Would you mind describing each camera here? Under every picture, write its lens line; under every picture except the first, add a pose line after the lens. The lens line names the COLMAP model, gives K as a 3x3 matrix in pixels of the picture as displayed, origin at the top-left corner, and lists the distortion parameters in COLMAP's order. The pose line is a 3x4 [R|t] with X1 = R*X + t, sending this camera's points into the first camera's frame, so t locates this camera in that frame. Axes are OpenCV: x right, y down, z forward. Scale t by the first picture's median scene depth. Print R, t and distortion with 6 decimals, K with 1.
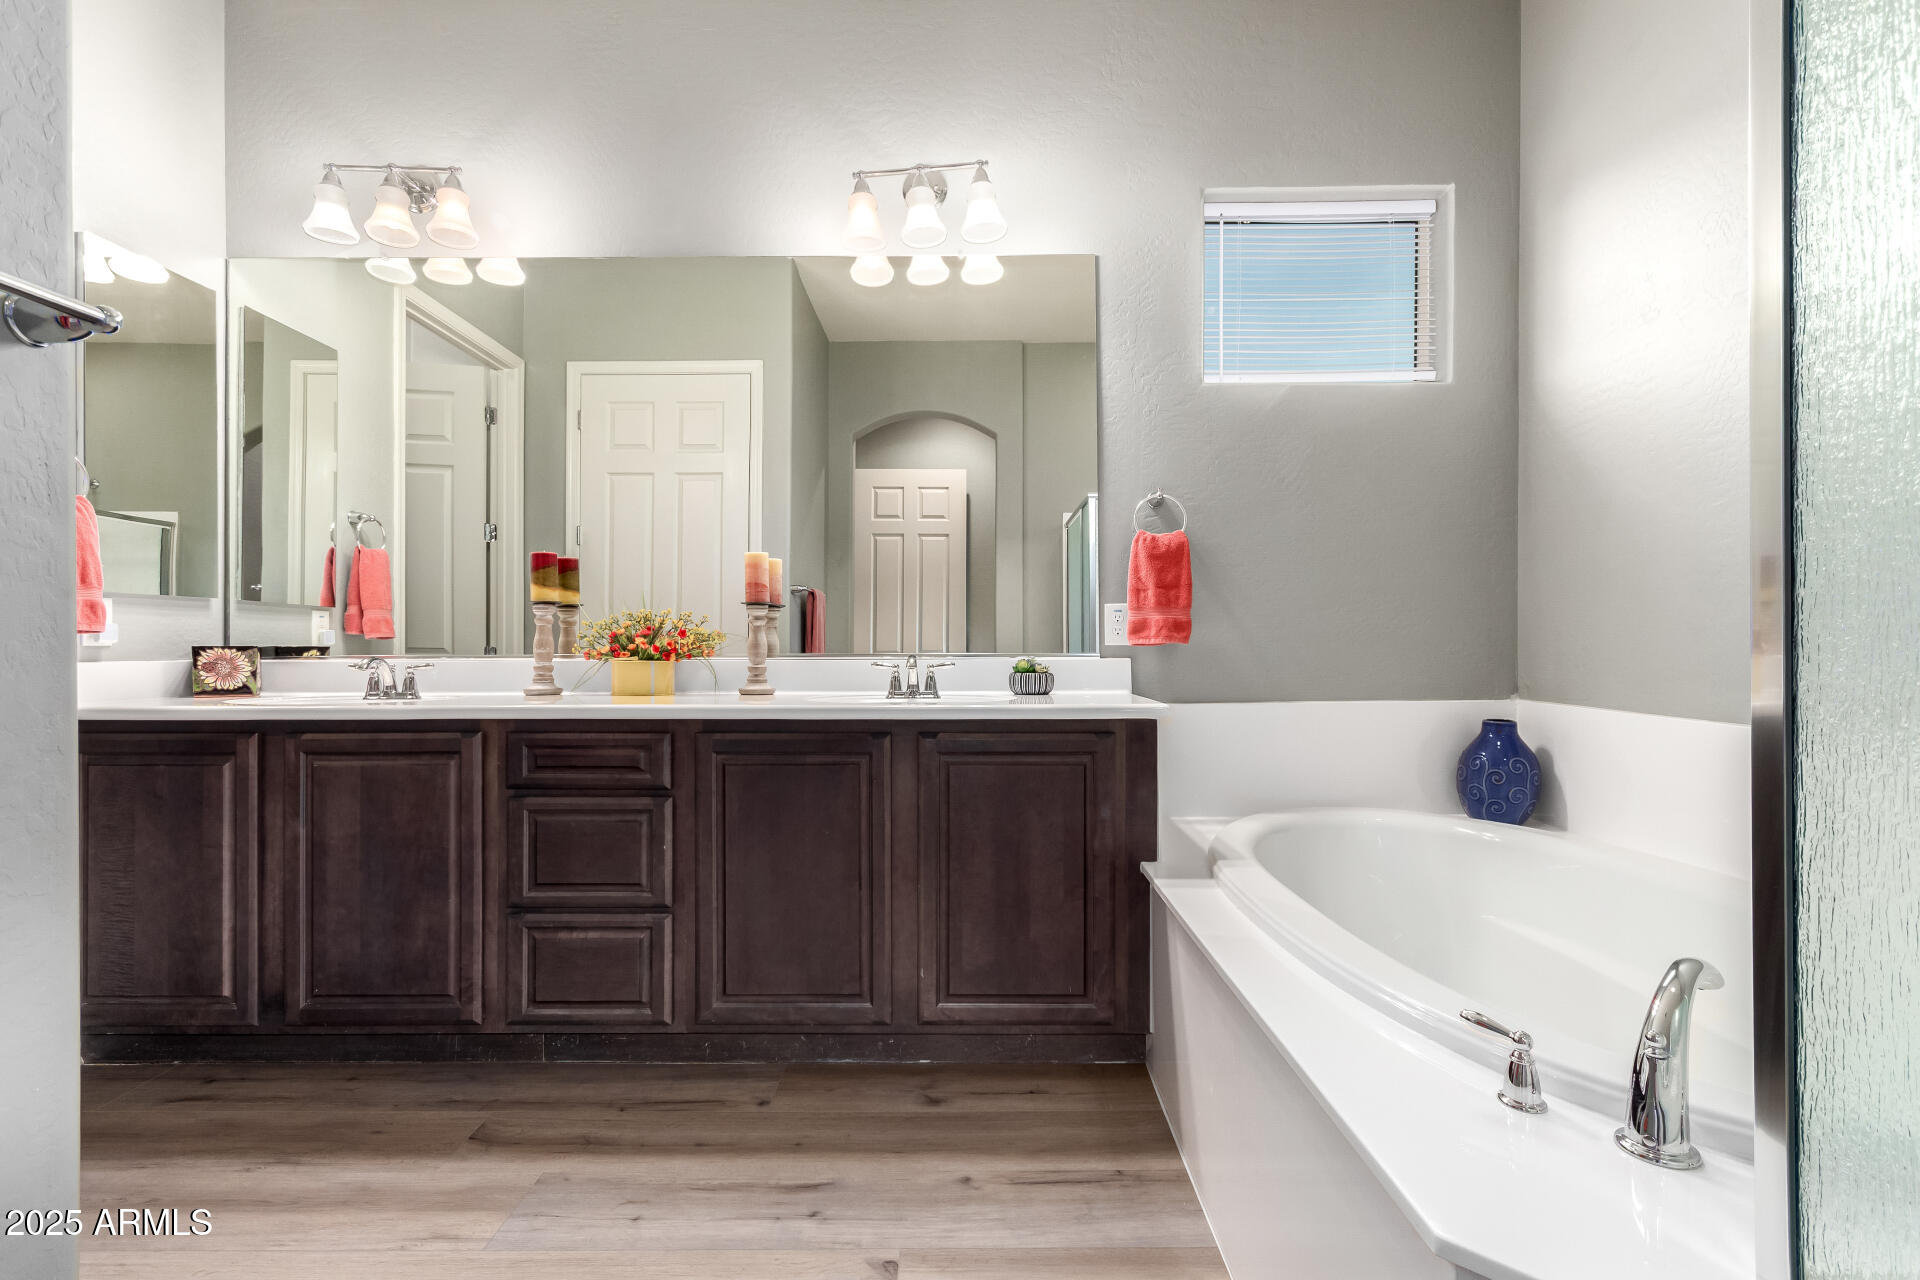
lens RADIAL K [[896.3, 0, 967.2], [0, 896.3, 650.5], [0, 0, 1]] dist [0.003786, -0.000659]
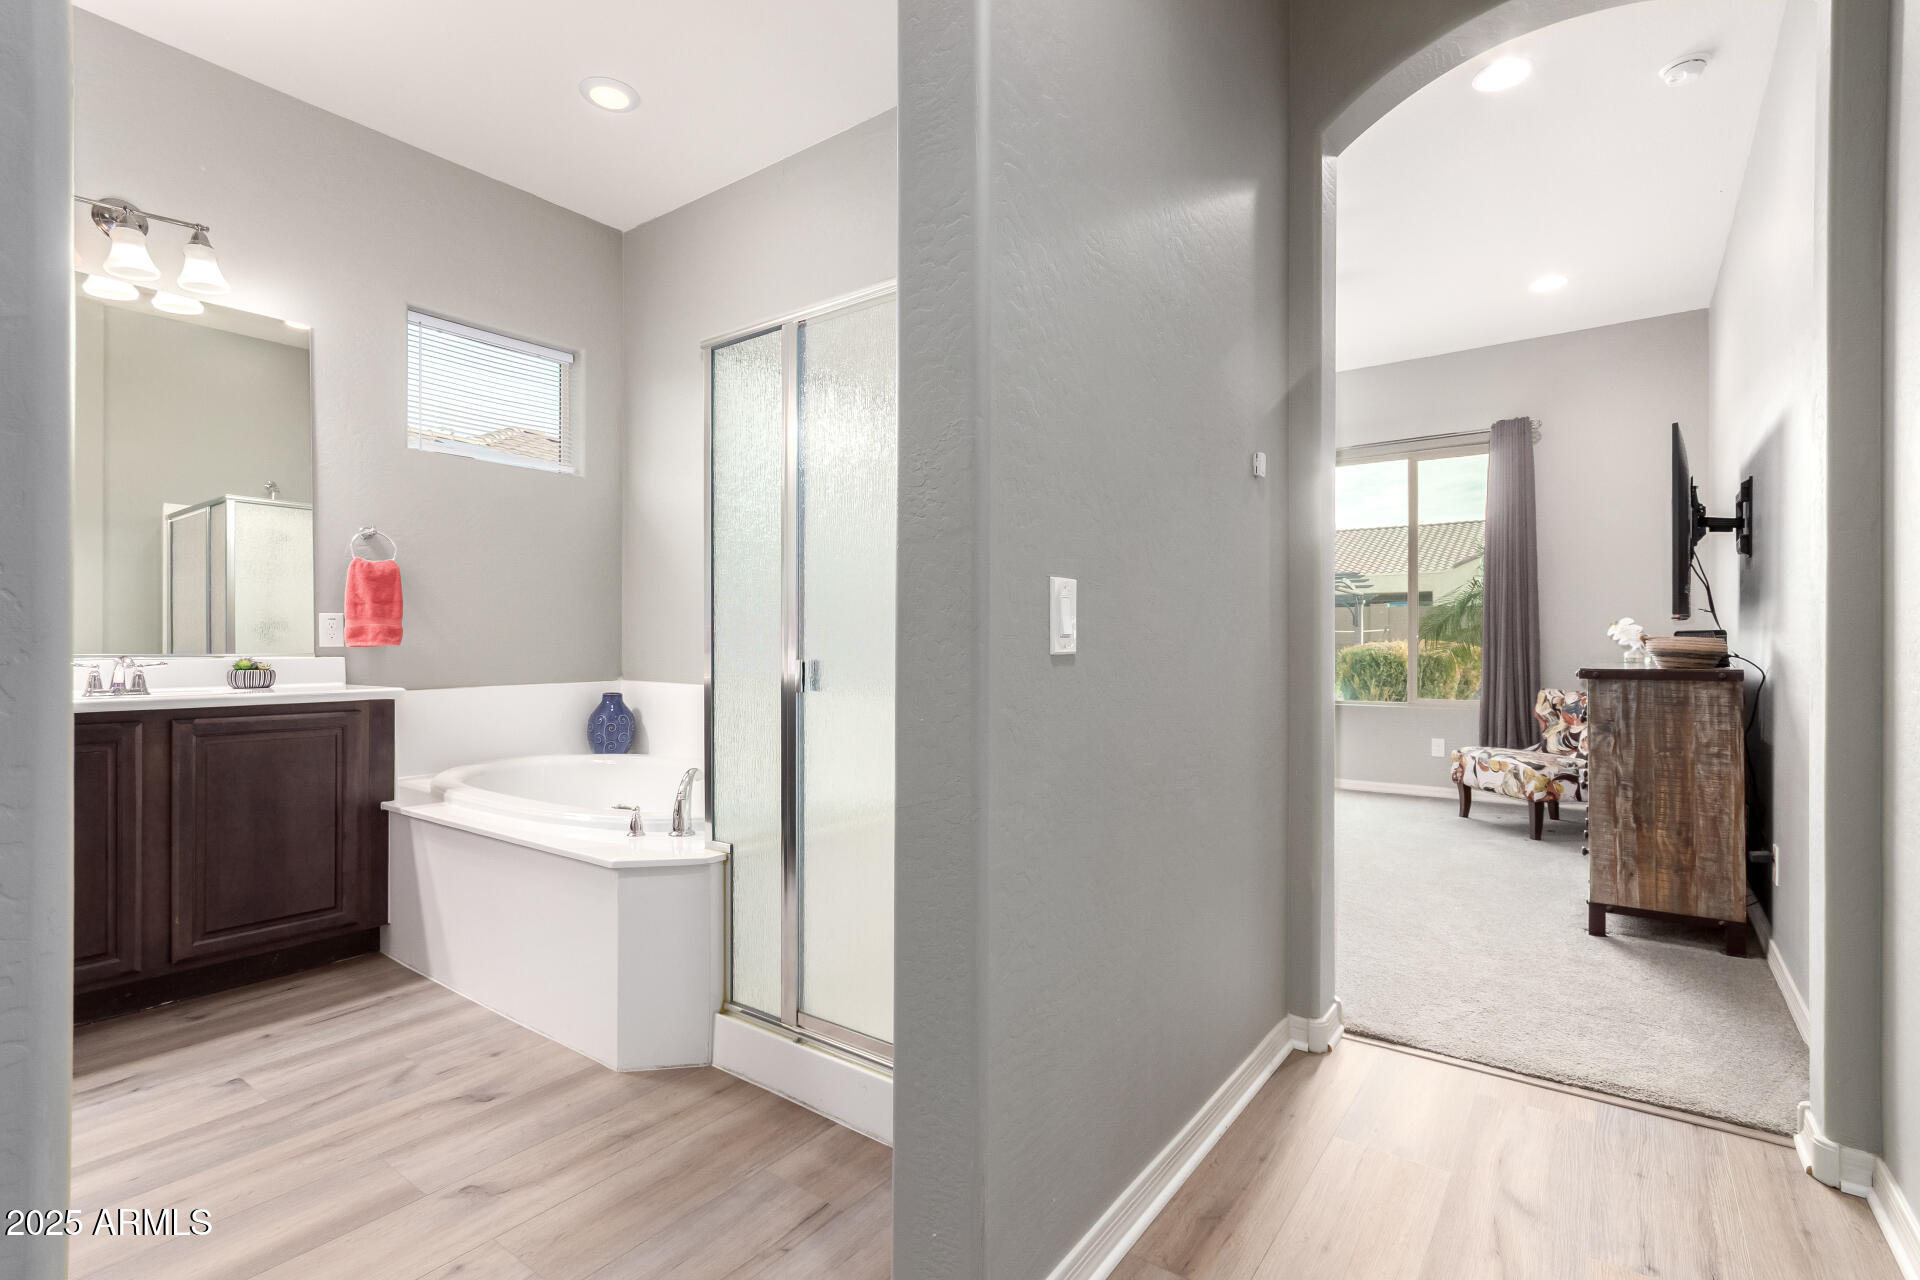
lens RADIAL K [[896.3, 0, 968.1], [0, 896.3, 649.7], [0, 0, 1]] dist [0.003786, -0.000659]
pose [[0.594809, -0.003230, 0.803861, -0.325804], [0.004010, 0.999991, 0.001051, 0.000568], [-0.803857, 0.002598, 0.594817, -0.478004]]
